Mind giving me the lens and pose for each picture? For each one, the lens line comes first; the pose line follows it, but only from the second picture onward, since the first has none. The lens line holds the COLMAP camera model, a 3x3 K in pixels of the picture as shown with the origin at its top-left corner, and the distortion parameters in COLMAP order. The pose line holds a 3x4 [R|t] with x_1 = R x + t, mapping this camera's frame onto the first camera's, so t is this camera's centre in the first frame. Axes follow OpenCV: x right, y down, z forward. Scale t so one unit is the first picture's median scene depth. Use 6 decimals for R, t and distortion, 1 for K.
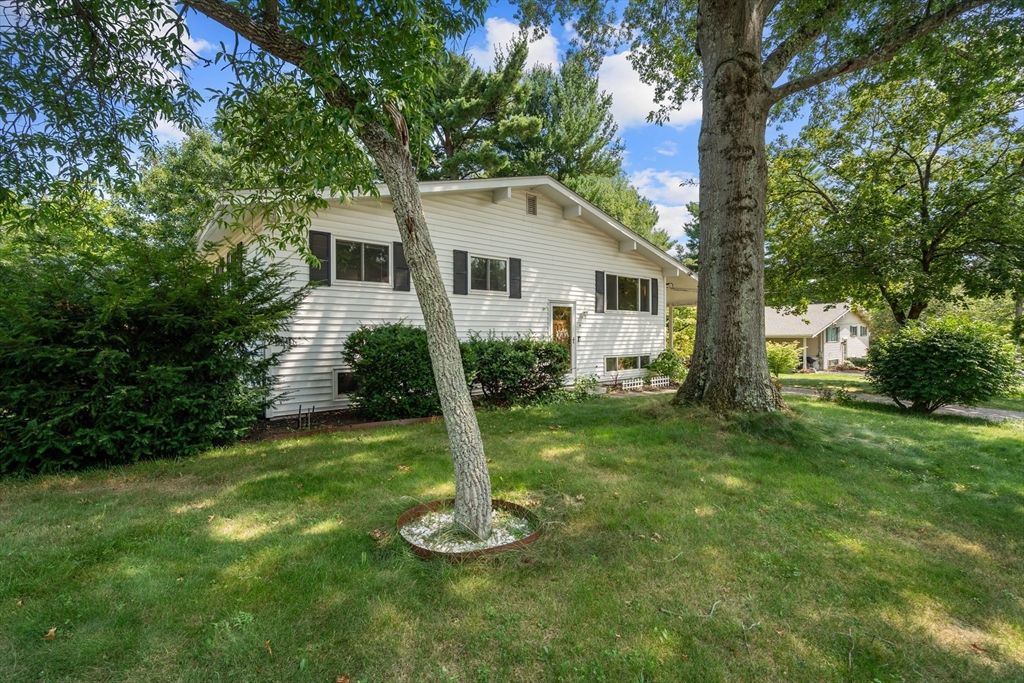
lens RADIAL K [[462.0, 0, 506.9], [0, 462.0, 339.2], [0, 0, 1]] dist [-0.004426, -0.000113]
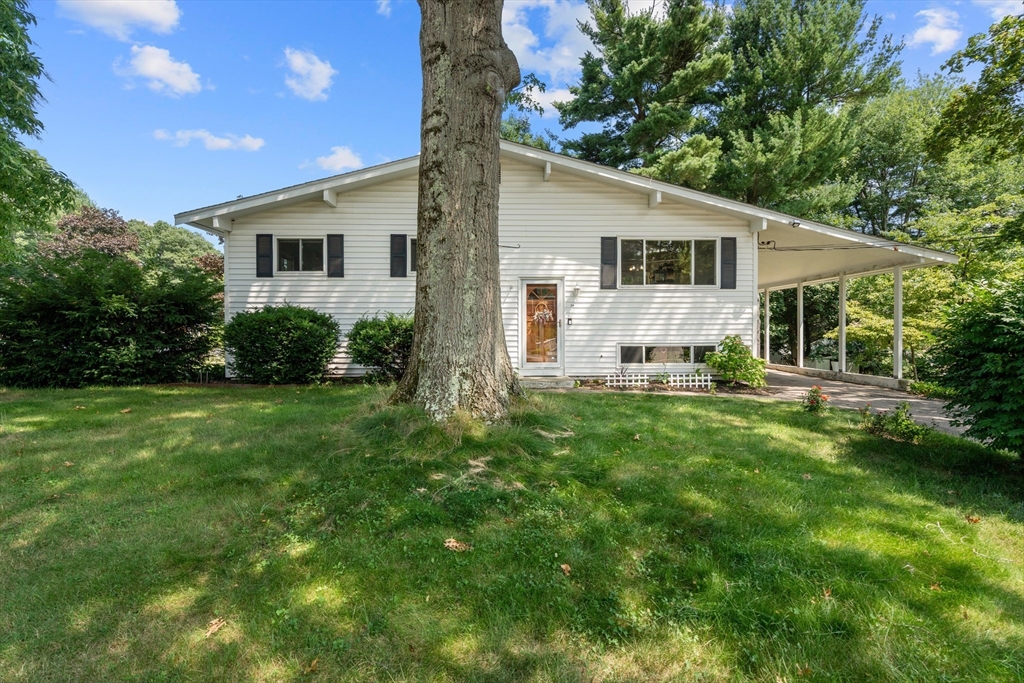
lens RADIAL K [[462.0, 0, 501.0], [0, 462.0, 337.9], [0, 0, 1]] dist [-0.004426, -0.000113]
pose [[0.779888, 0.013937, -0.625764, 0.621235], [-0.007327, 0.999887, 0.013137, 0.020411], [0.625876, -0.005660, 0.779902, 0.288939]]
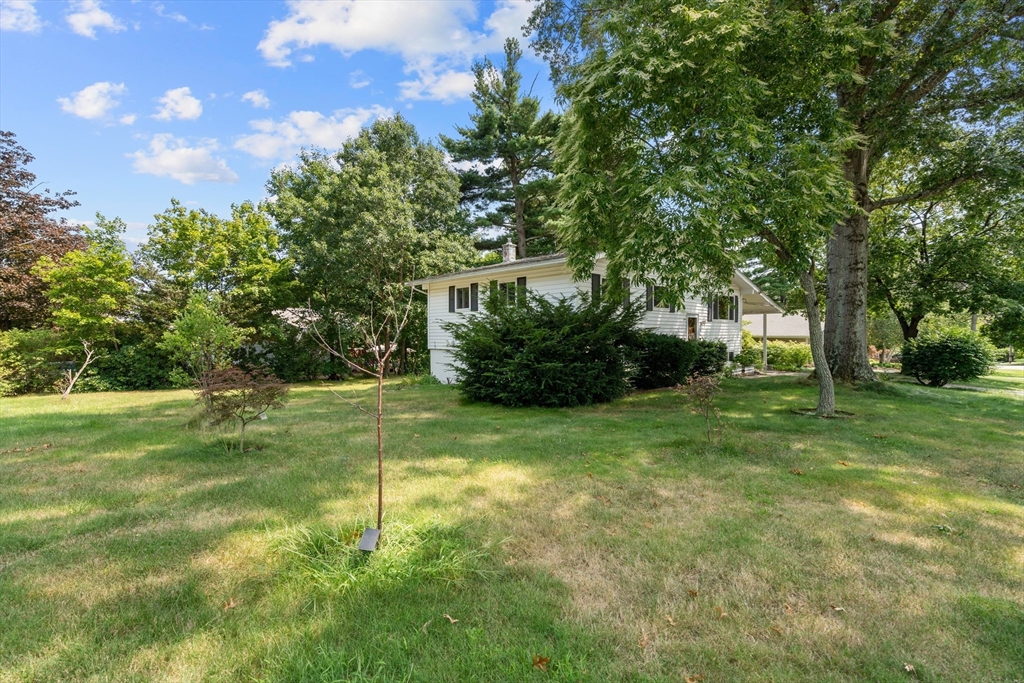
lens RADIAL K [[462.0, 0, 509.7], [0, 462.0, 339.1], [0, 0, 1]] dist [-0.004426, -0.000113]
pose [[0.997925, 0.002437, 0.064334, -0.556381], [-0.002597, 0.999994, 0.002398, -0.005823], [-0.064328, -0.002560, 0.997926, -0.409737]]
